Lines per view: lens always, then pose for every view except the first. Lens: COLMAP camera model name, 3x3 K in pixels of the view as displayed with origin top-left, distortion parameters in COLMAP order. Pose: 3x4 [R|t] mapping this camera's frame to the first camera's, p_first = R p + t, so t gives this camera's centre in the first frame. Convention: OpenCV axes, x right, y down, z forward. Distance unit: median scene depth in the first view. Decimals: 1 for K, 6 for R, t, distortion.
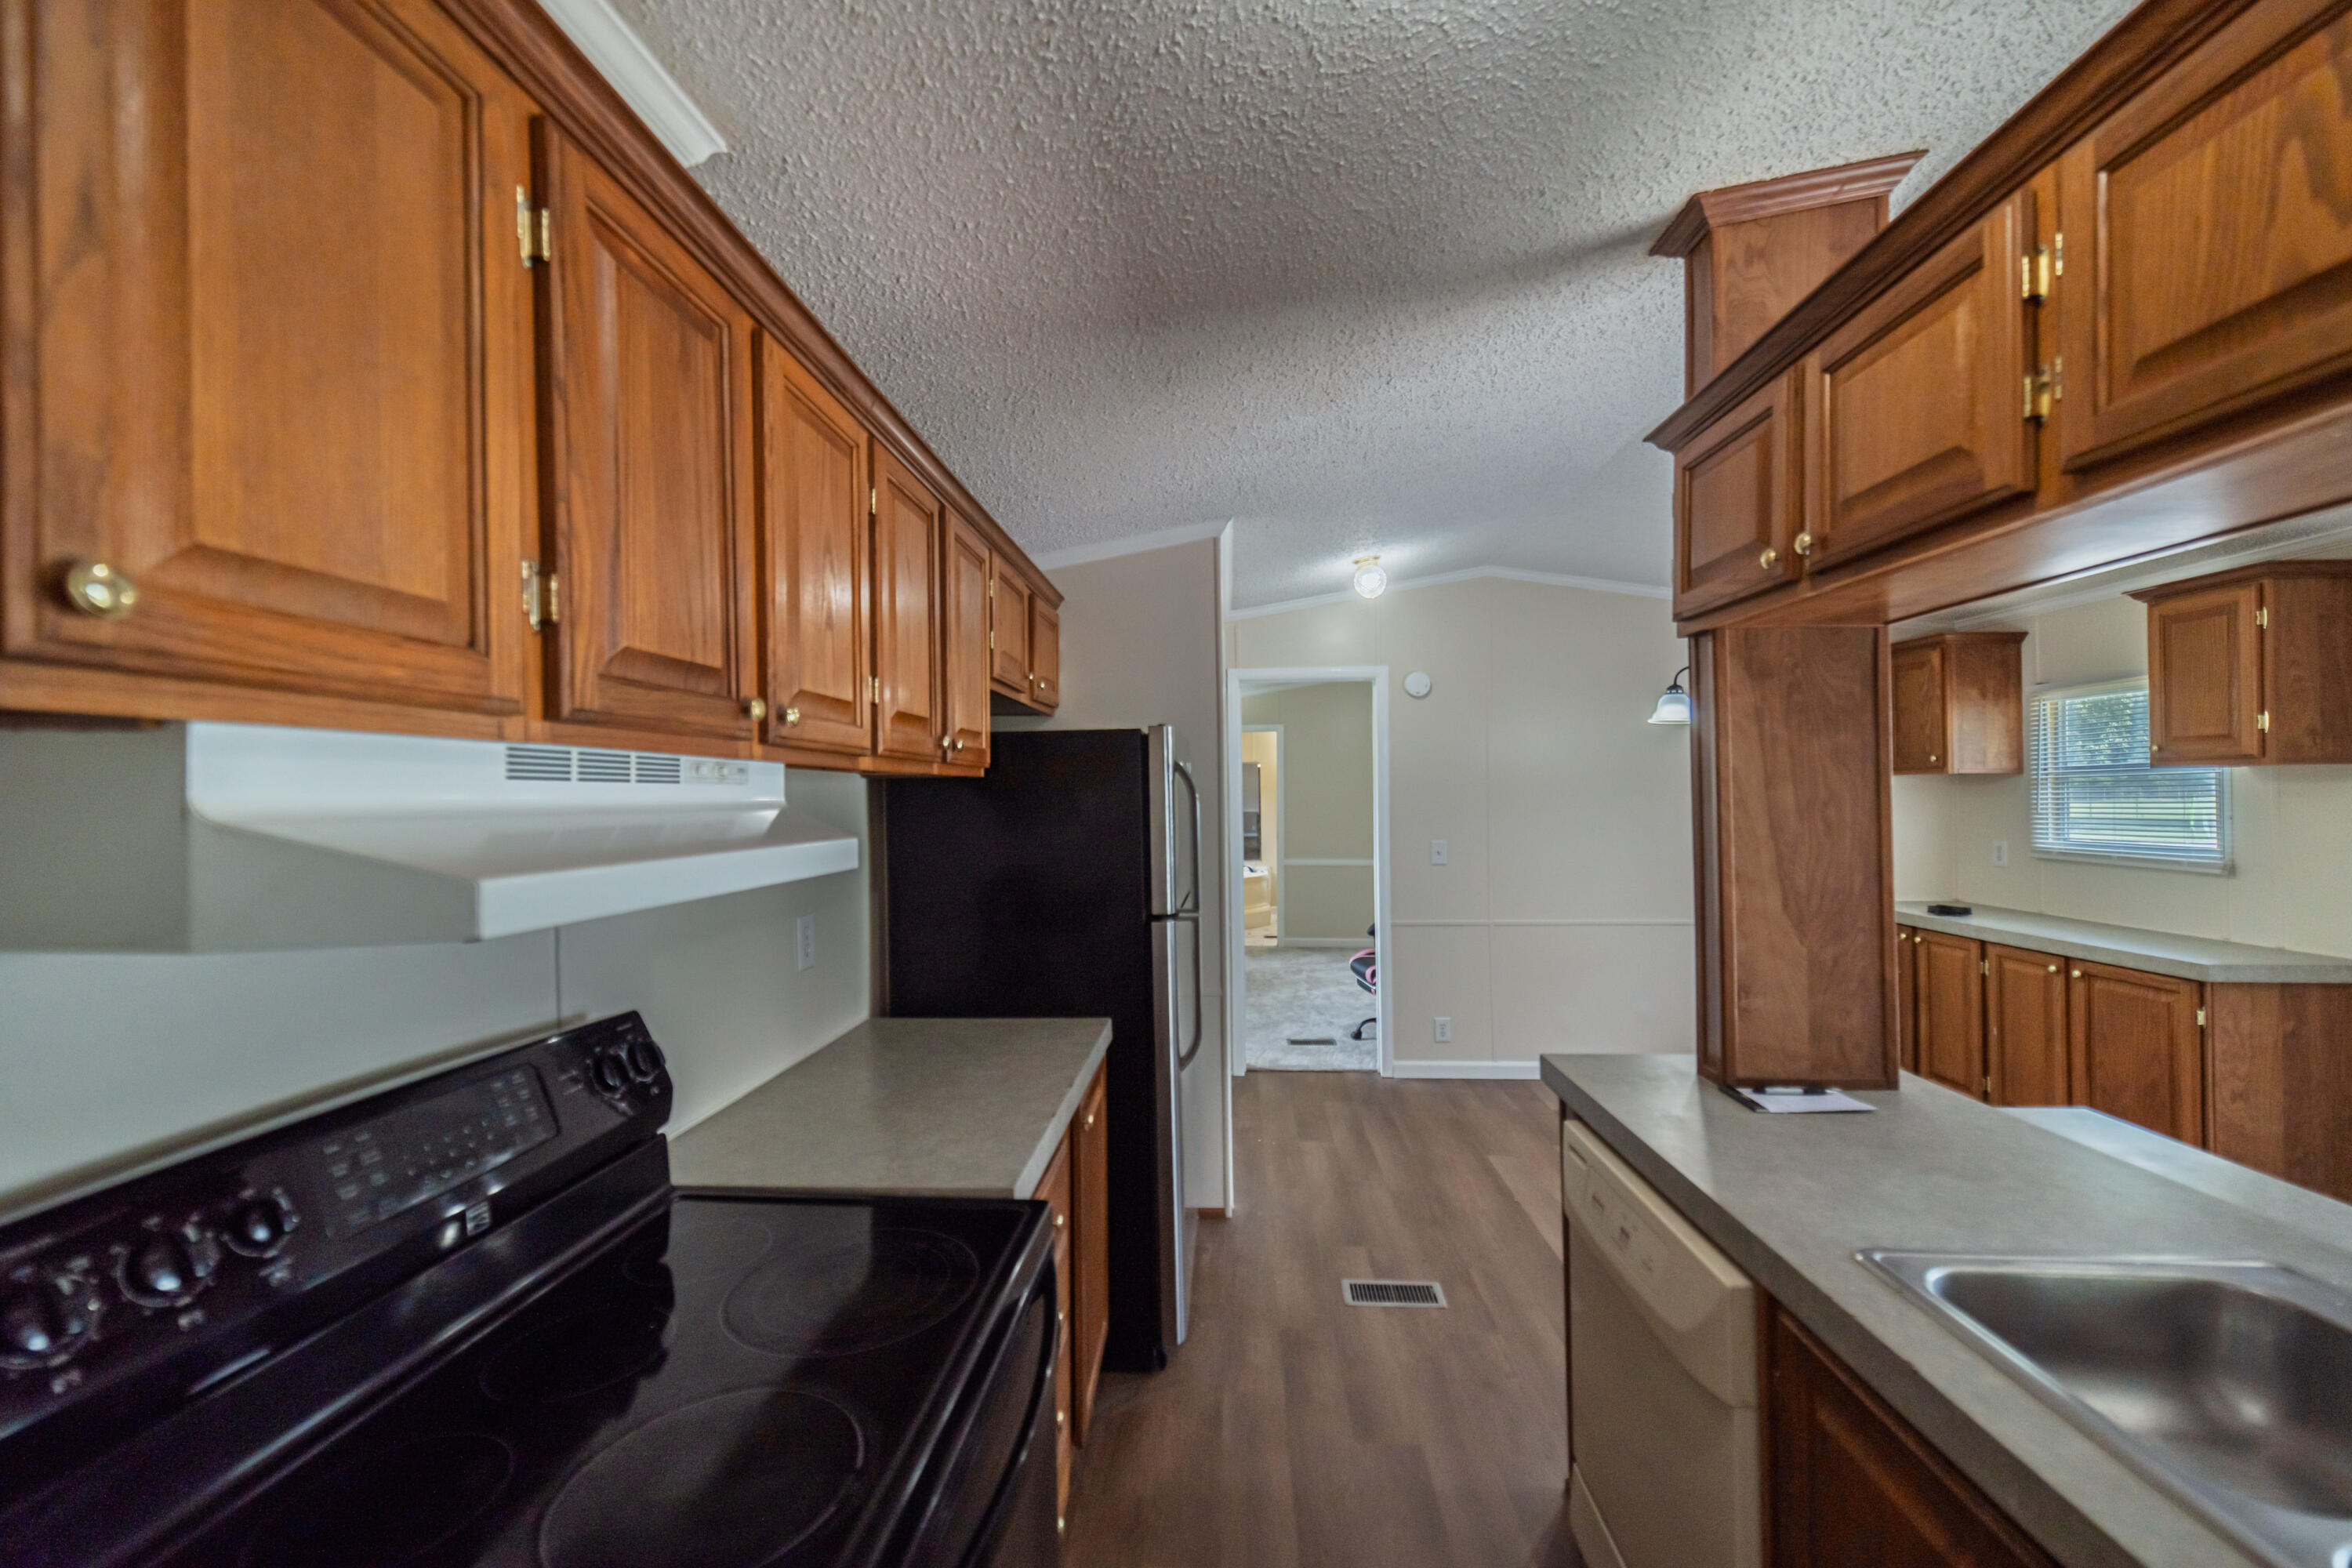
lens RADIAL K [[908.9, 0, 1172.4], [0, 908.9, 790.9], [0, 0, 1]] dist [-0.003158, 0.002073]
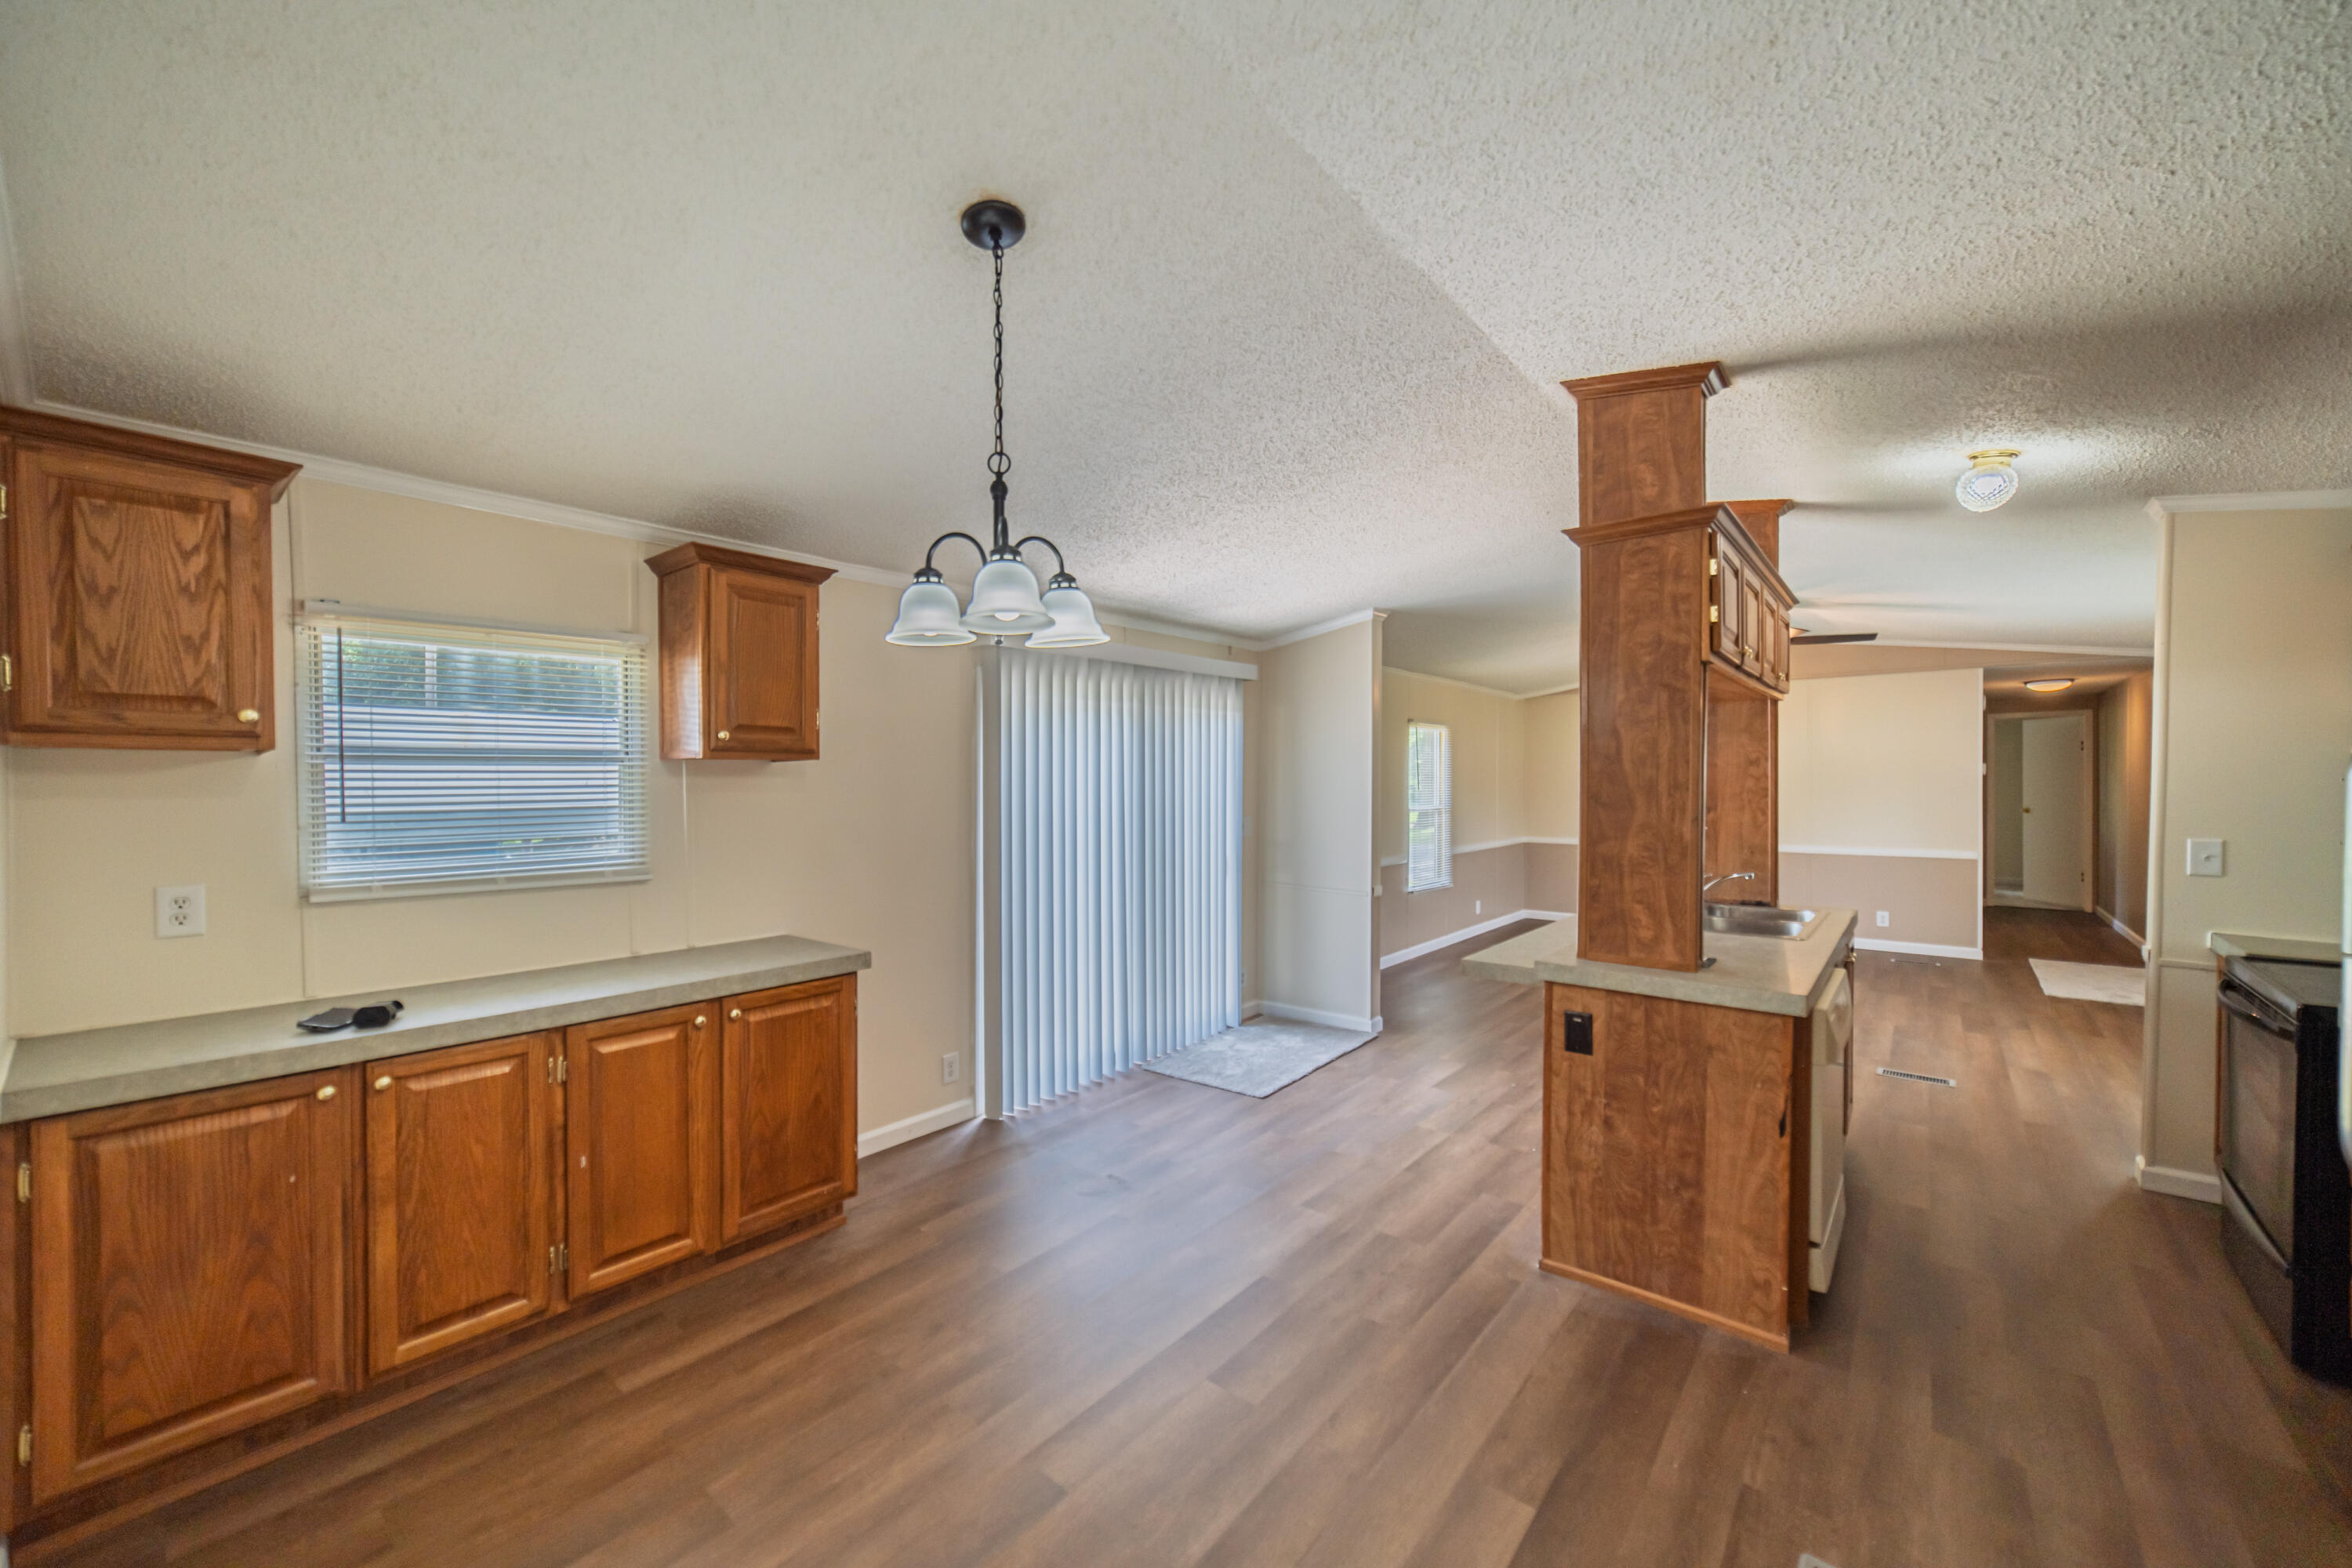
lens RADIAL K [[908.9, 0, 1179.5], [0, 908.9, 784.6], [0, 0, 1]] dist [-0.003158, 0.002073]
pose [[-0.814499, 0.021861, 0.579753, 0.249663], [0.016501, 0.999758, -0.014515, 0.022495], [-0.579931, -0.002256, -0.814663, 1.604844]]
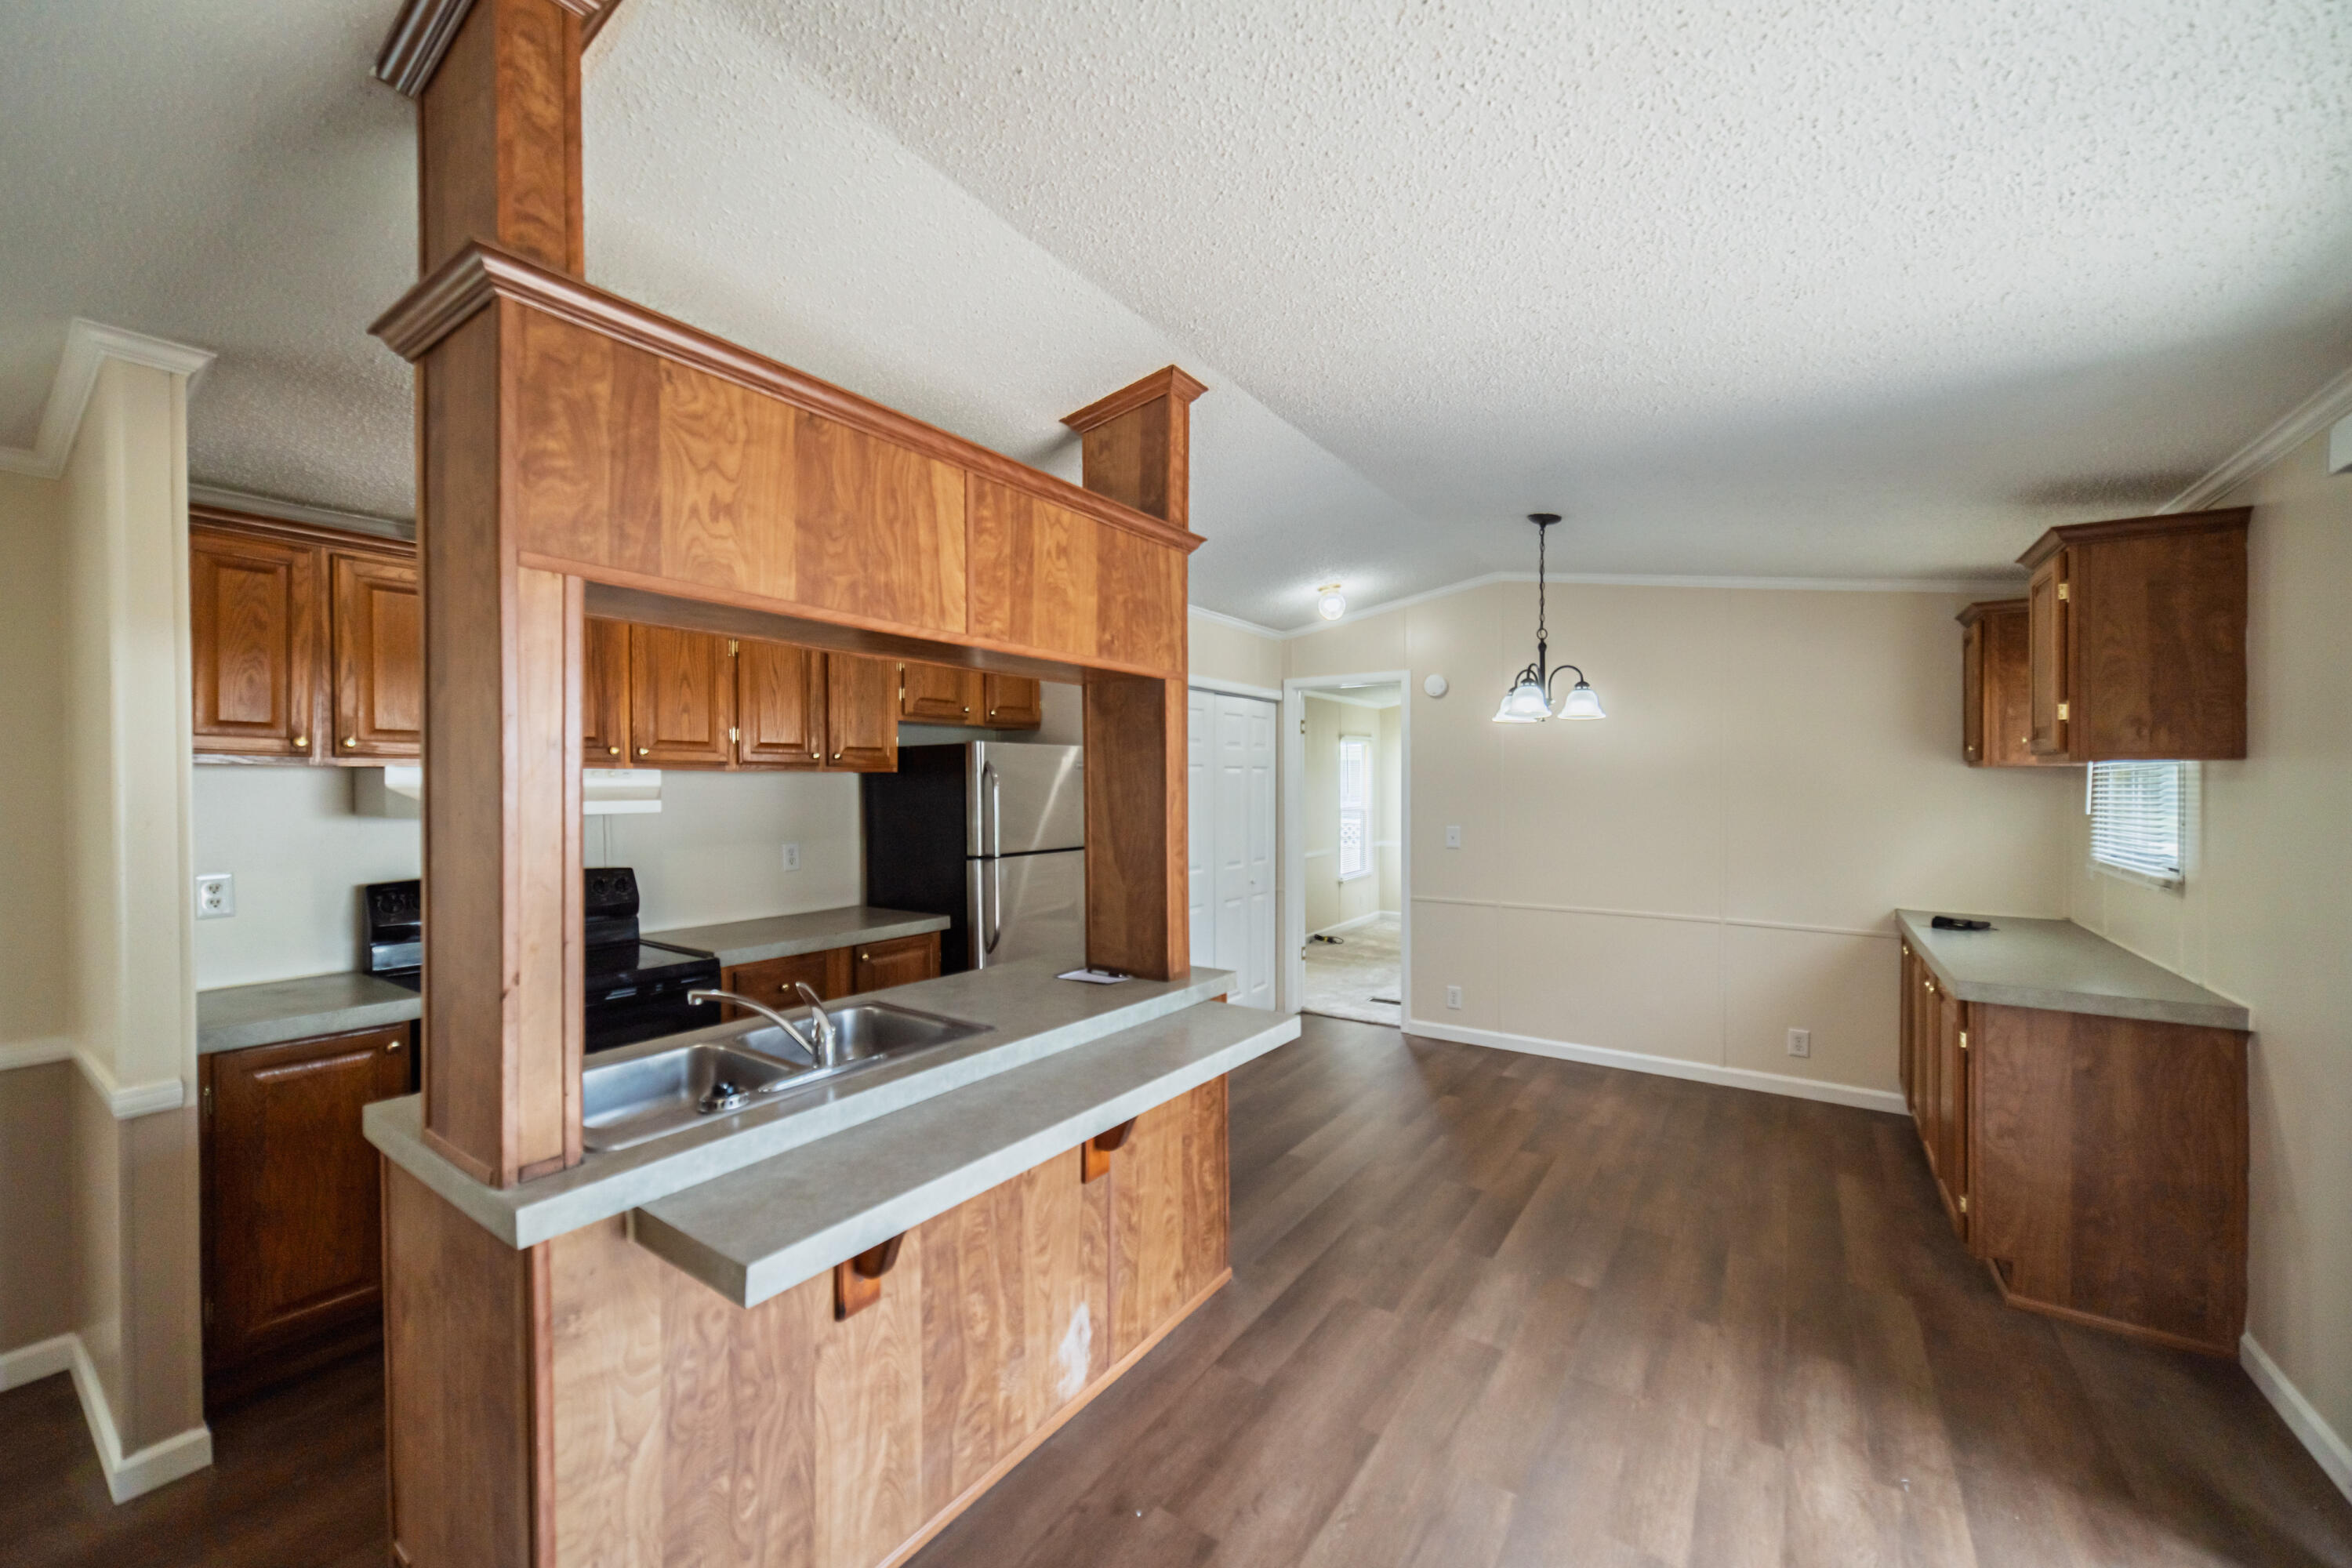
lens RADIAL K [[908.9, 0, 1171.8], [0, 908.9, 790.1], [0, 0, 1]] dist [-0.003158, 0.002073]
pose [[0.860518, 0.014763, -0.509206, 0.910046], [-0.005066, 0.999779, 0.020426, -0.014850], [0.509395, -0.014997, 0.860402, -0.181545]]
